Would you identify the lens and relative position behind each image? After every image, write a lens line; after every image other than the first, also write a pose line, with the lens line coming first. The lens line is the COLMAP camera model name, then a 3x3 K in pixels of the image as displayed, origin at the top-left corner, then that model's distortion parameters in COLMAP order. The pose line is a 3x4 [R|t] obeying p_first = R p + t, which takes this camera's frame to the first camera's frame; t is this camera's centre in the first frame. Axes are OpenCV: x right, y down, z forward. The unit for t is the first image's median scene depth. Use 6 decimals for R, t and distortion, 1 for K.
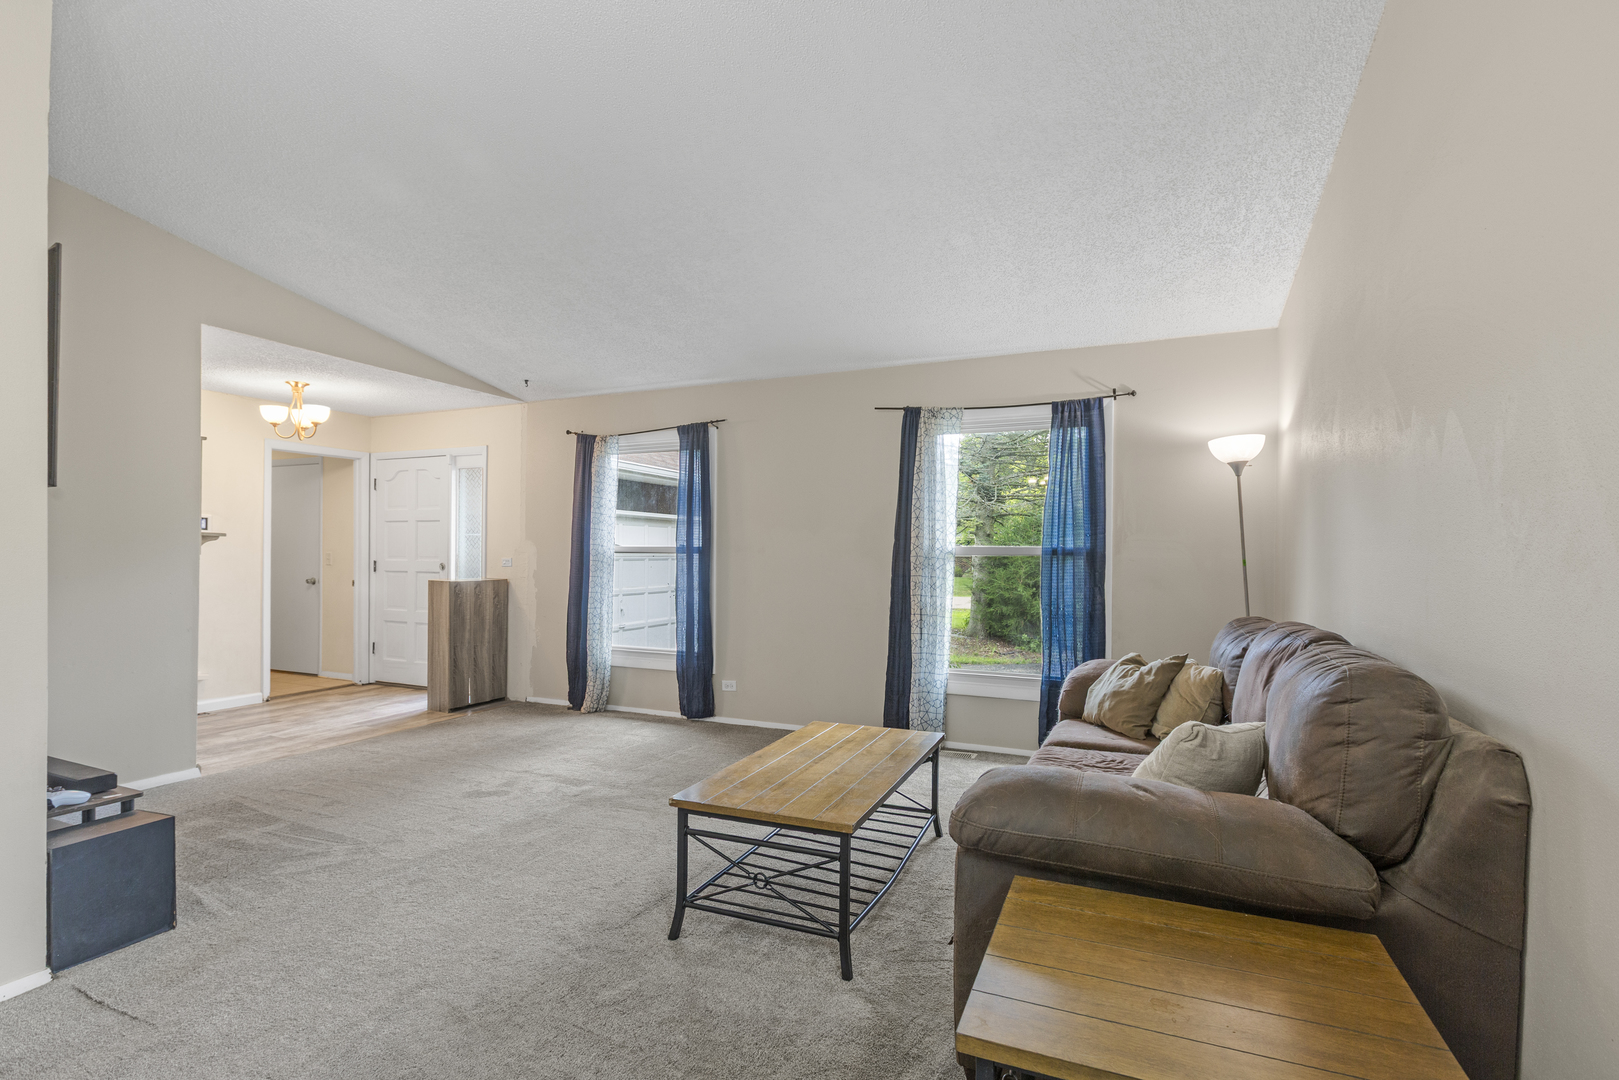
lens RADIAL K [[730.7, 0, 818.1], [0, 730.7, 552.6], [0, 0, 1]] dist [0.001726, 0.000860]
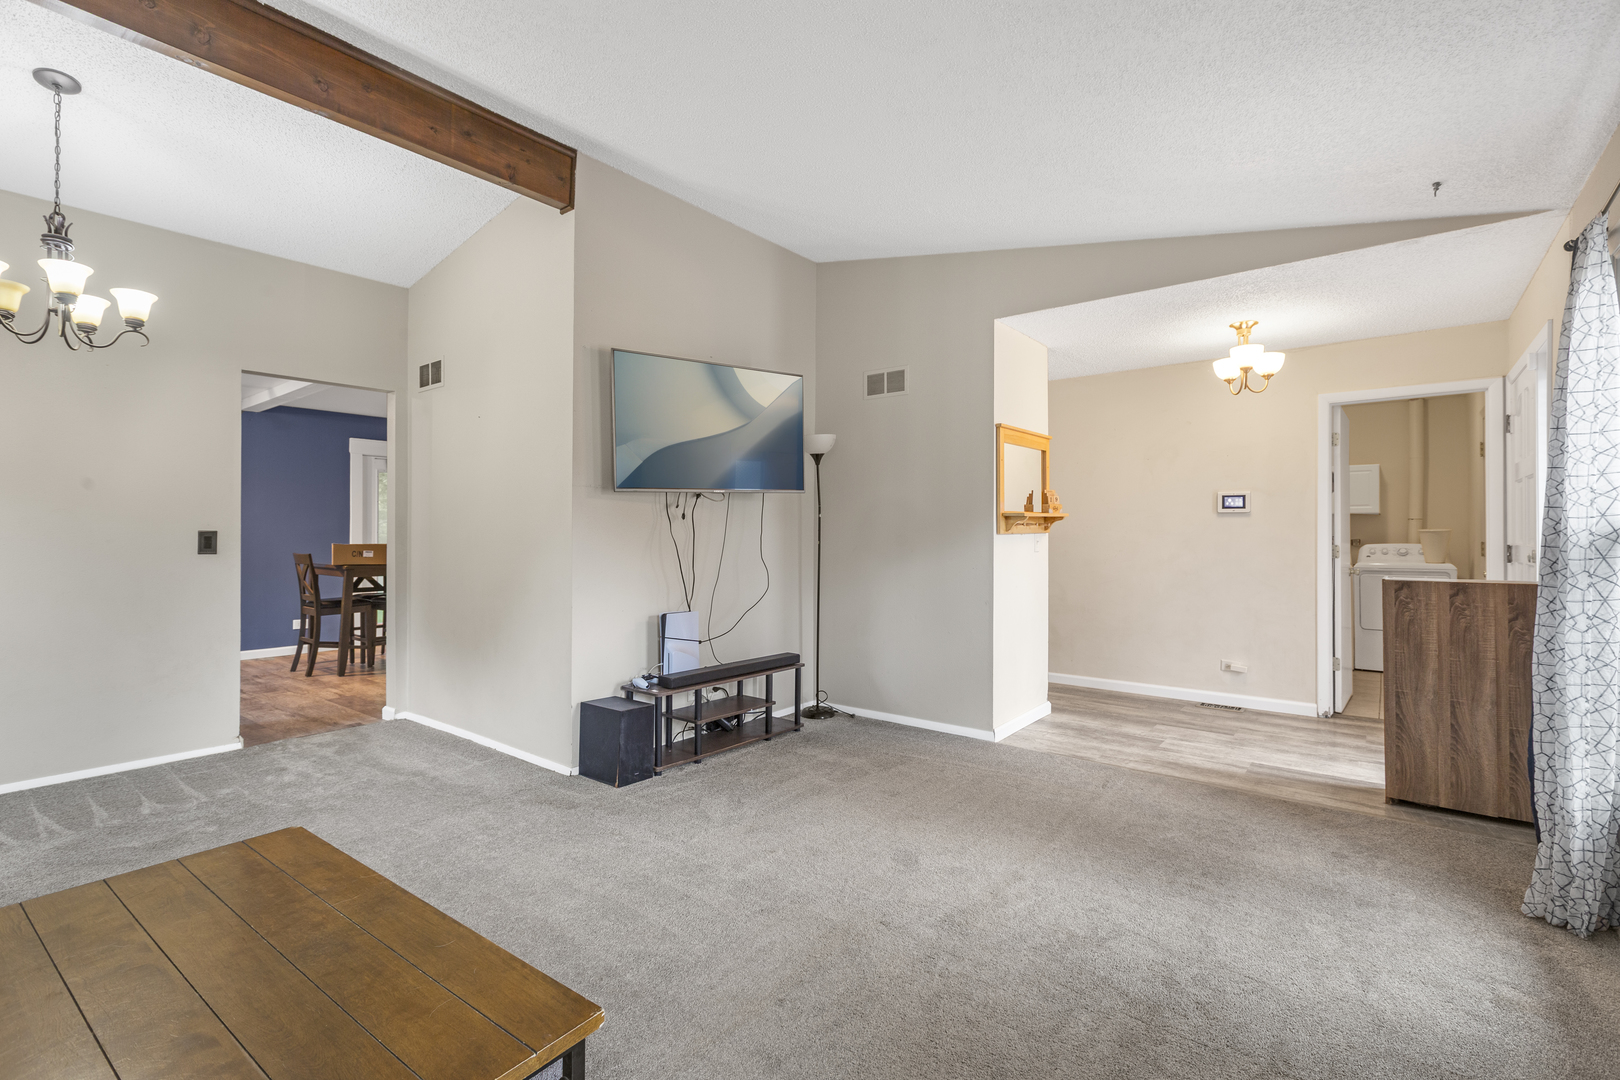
lens RADIAL K [[731.1, 0, 812.2], [0, 731.1, 530.3], [0, 0, 1]] dist [0.001726, 0.000860]
pose [[-0.253372, -0.011163, -0.967305, 0.229065], [0.002417, 0.999923, -0.012172, 0.007359], [0.967366, -0.005422, -0.253325, 0.887844]]
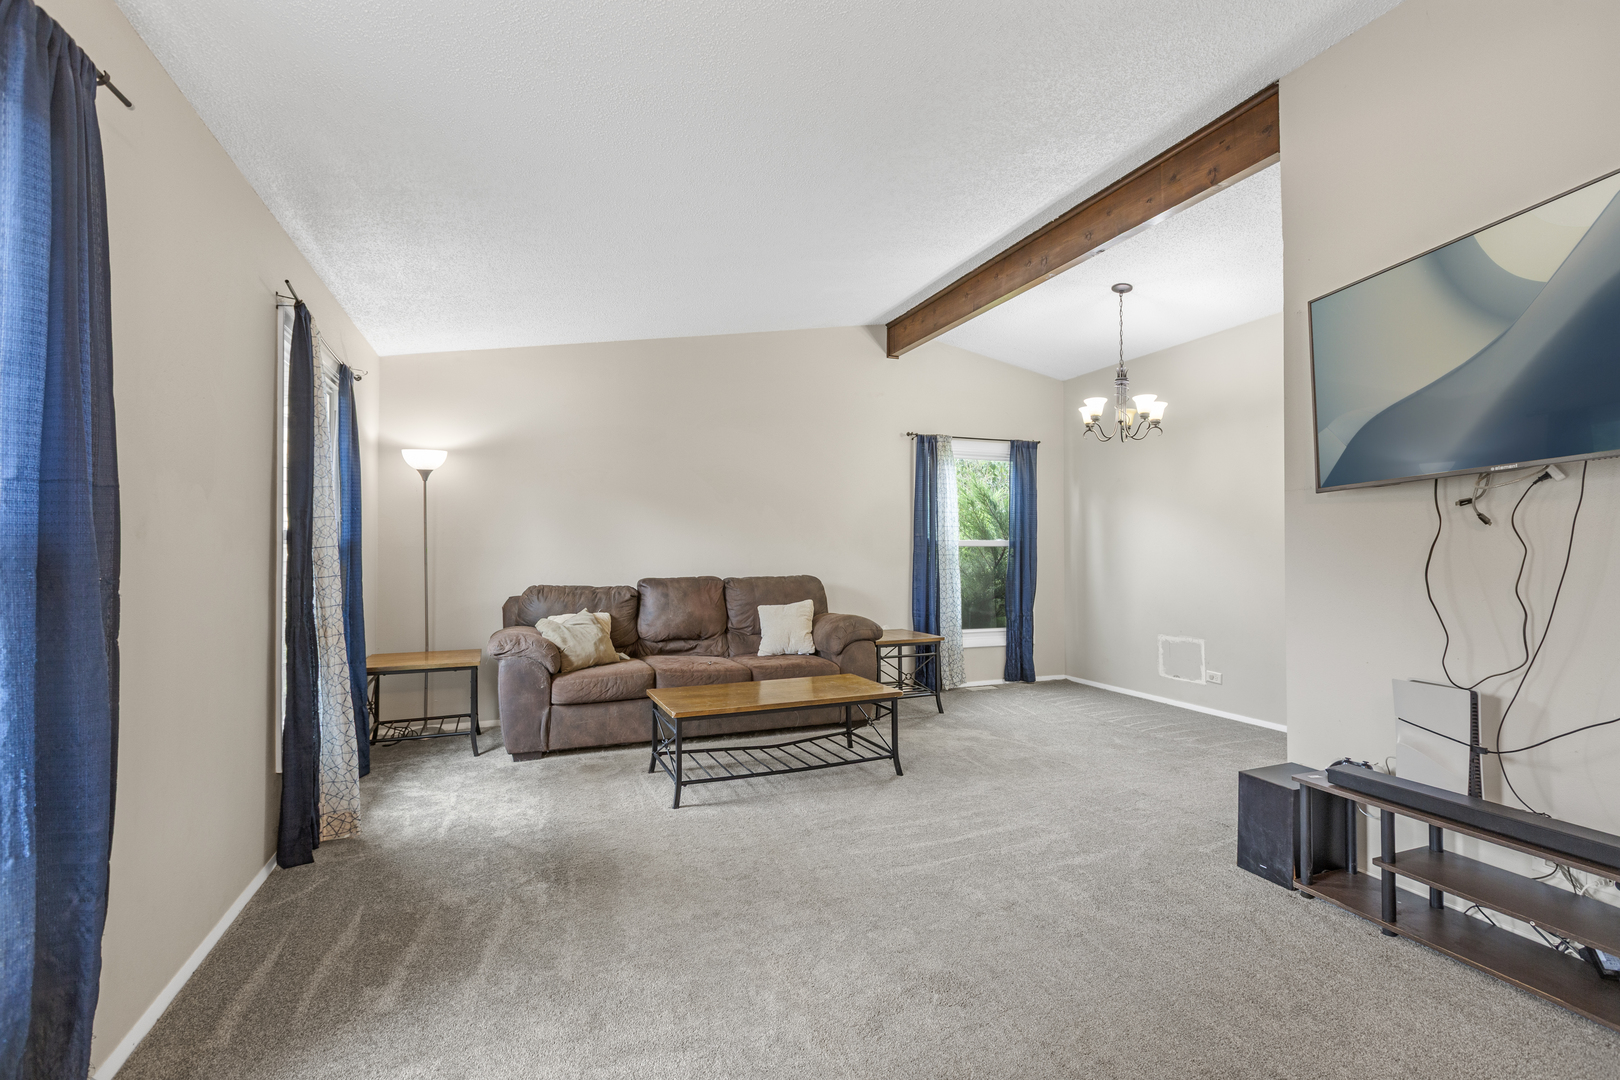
lens RADIAL K [[731.1, 0, 802.2], [0, 731.1, 542.1], [0, 0, 1]] dist [0.001726, 0.000860]
pose [[-0.697879, 0.000277, 0.716216, -0.624282], [-0.007748, 0.999938, -0.007936, 0.001618], [-0.716174, -0.011088, -0.697834, 1.183918]]
